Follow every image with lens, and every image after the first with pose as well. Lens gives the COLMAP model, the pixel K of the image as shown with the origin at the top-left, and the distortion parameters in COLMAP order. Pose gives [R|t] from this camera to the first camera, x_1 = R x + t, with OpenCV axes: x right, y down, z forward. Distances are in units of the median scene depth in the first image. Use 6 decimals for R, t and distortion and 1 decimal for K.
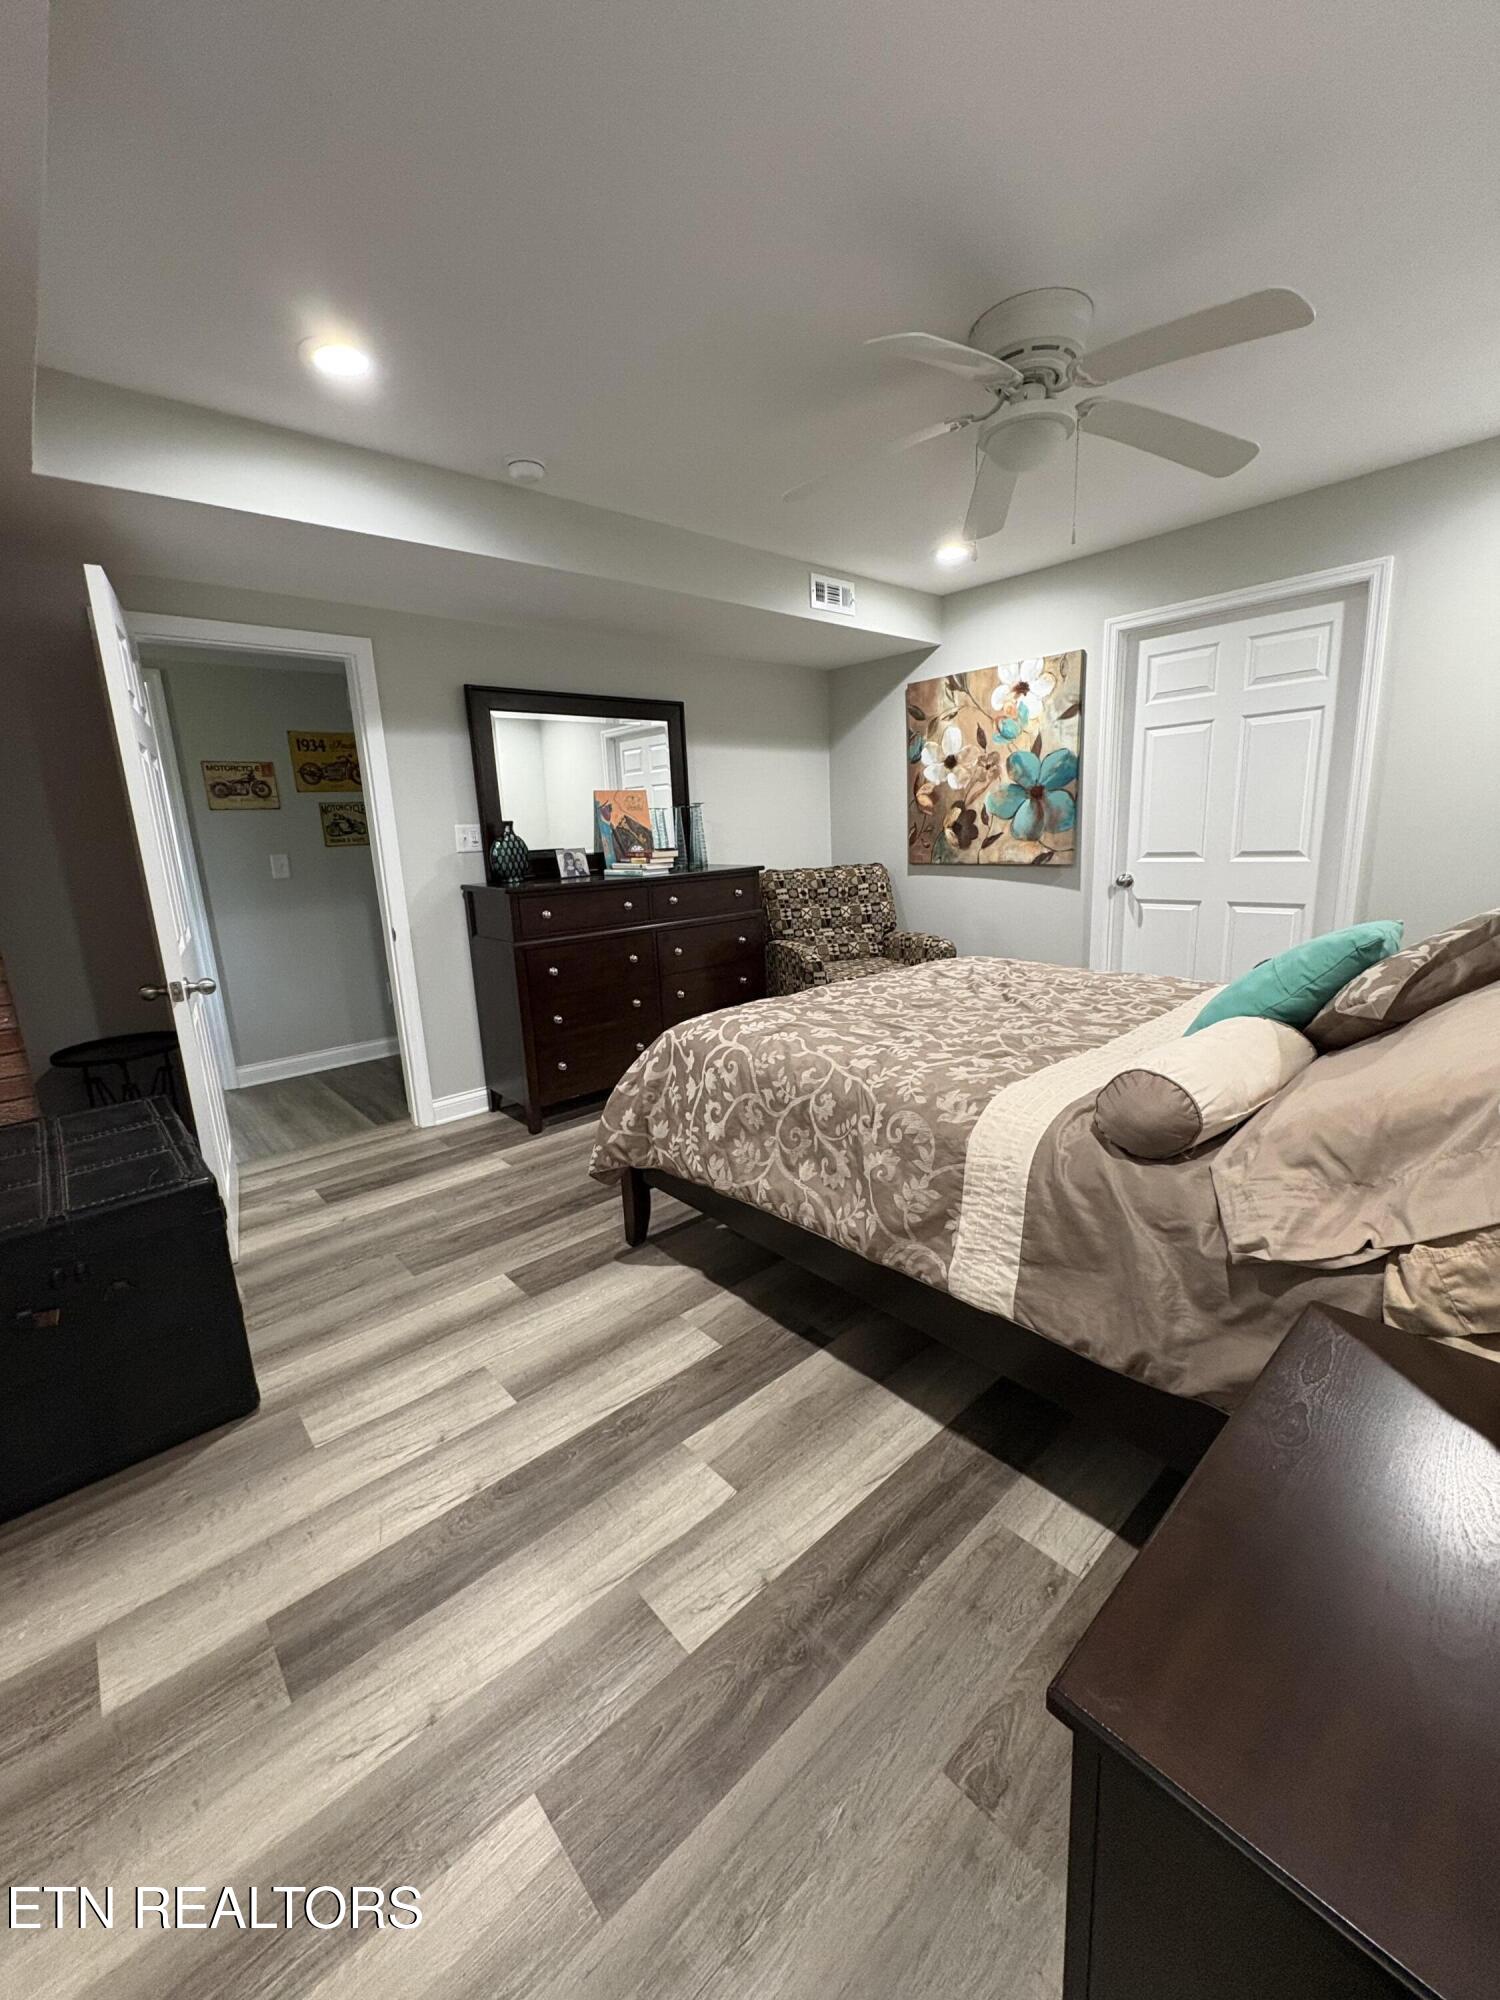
lens RADIAL K [[792.4, 0, 750.0], [0, 792.4, 1000.0], [0, 0, 1]] dist [-0.001353, 0.000087]
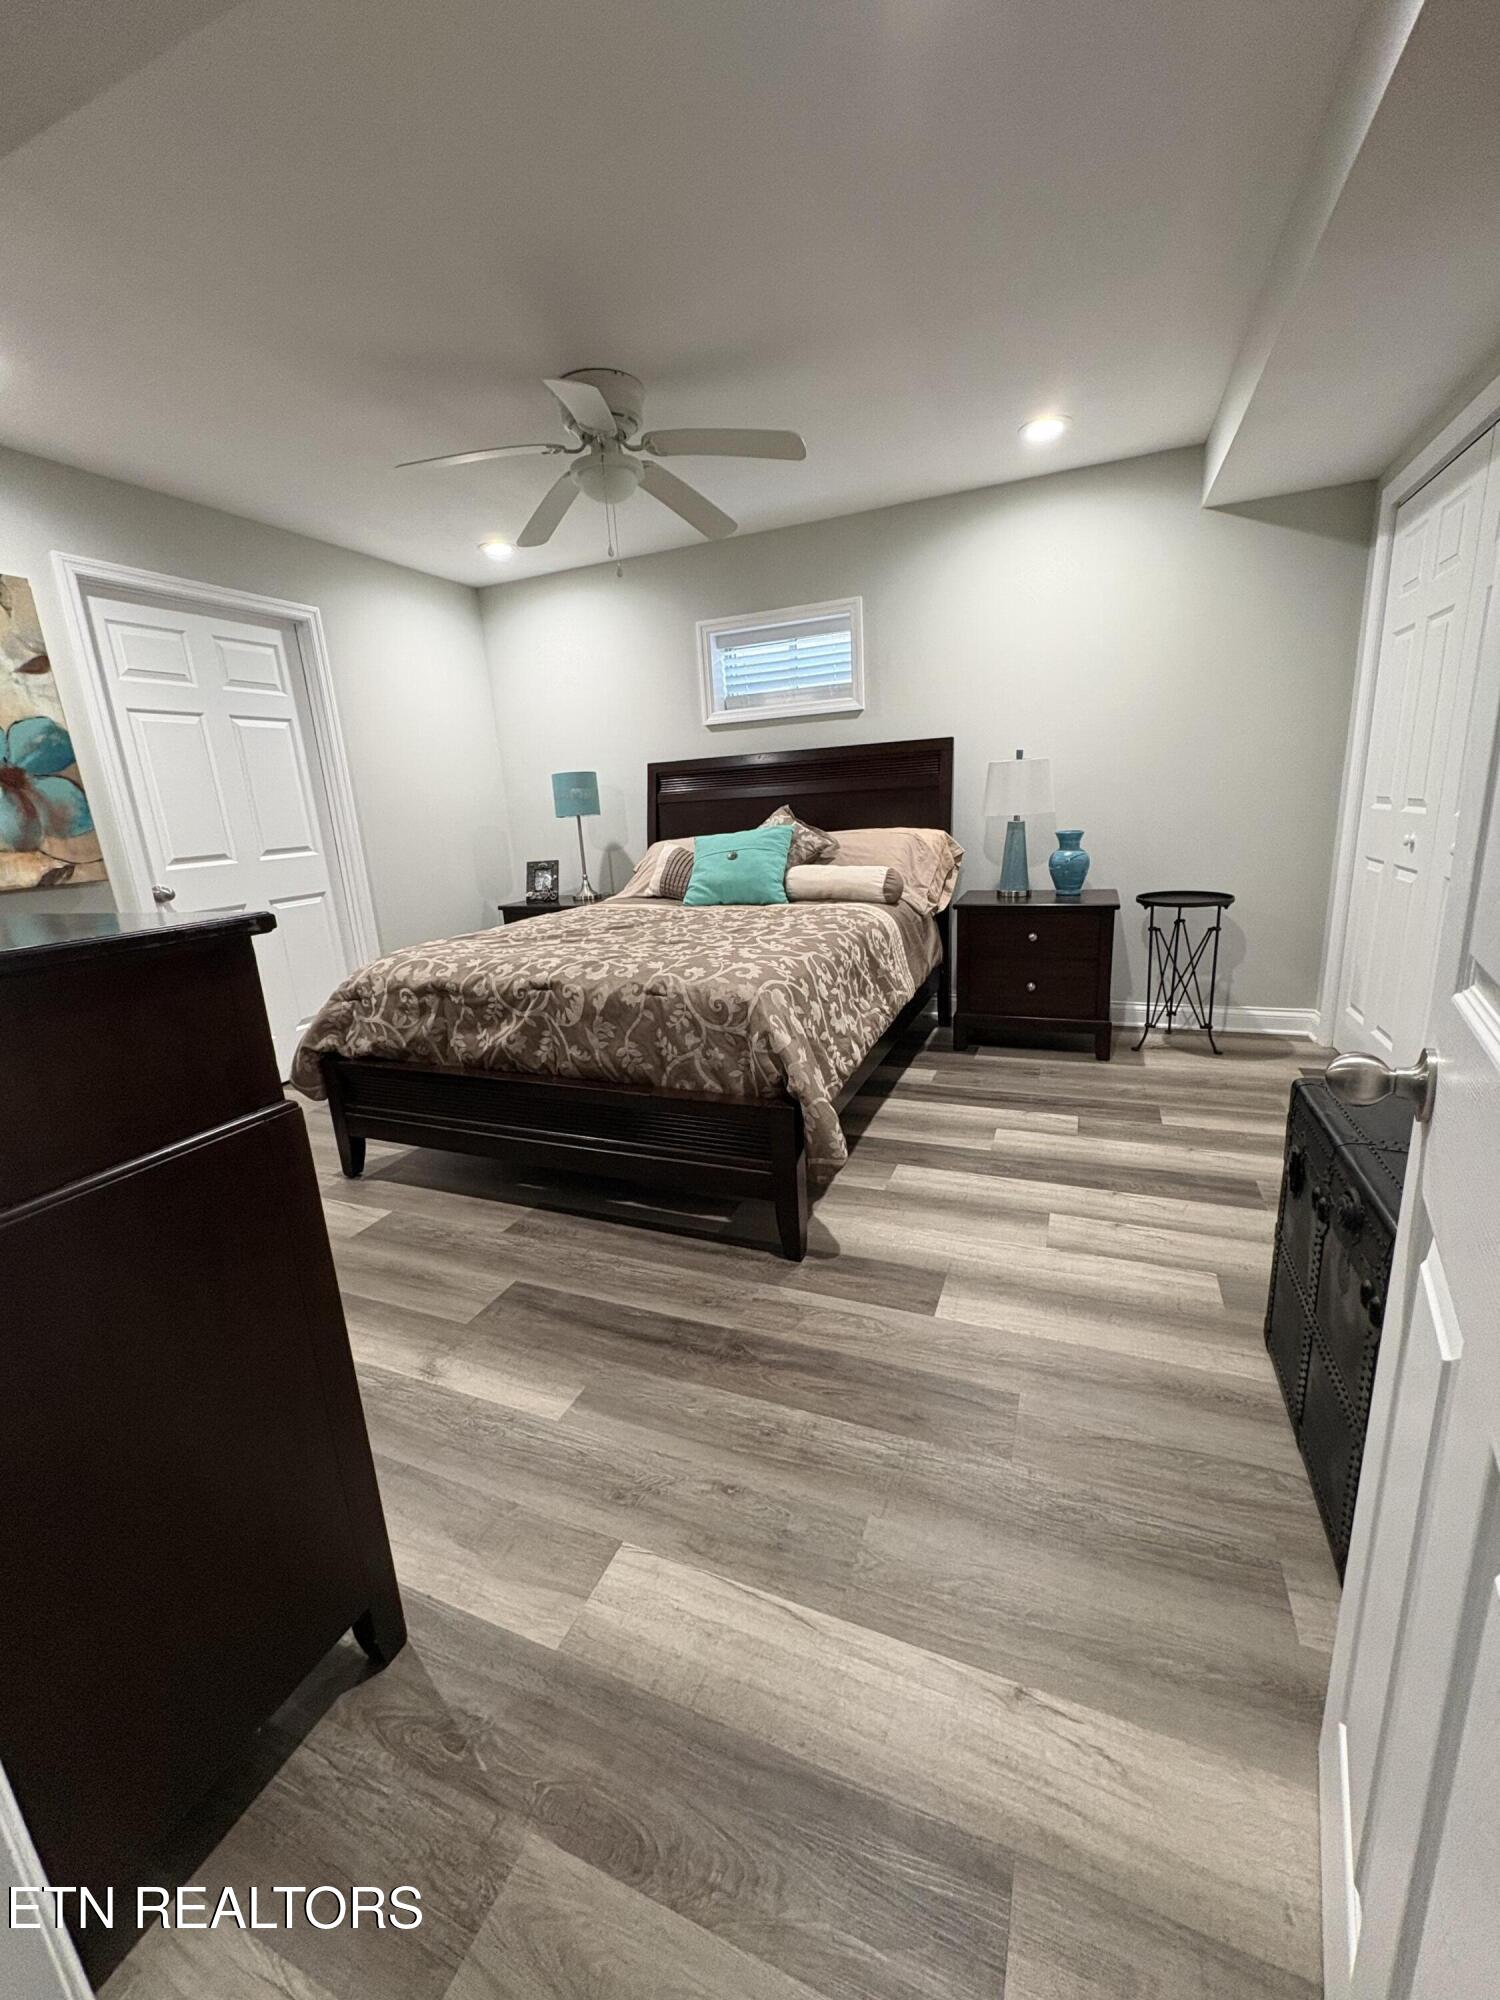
lens RADIAL K [[792.4, 0, 750.0], [0, 792.4, 1000.0], [0, 0, 1]] dist [-0.001353, 0.000087]
pose [[-0.423937, -0.155711, 0.892206, -0.927718], [0.269435, 0.918826, 0.288381, -0.214404], [-0.864686, 0.362647, -0.347570, 1.396985]]
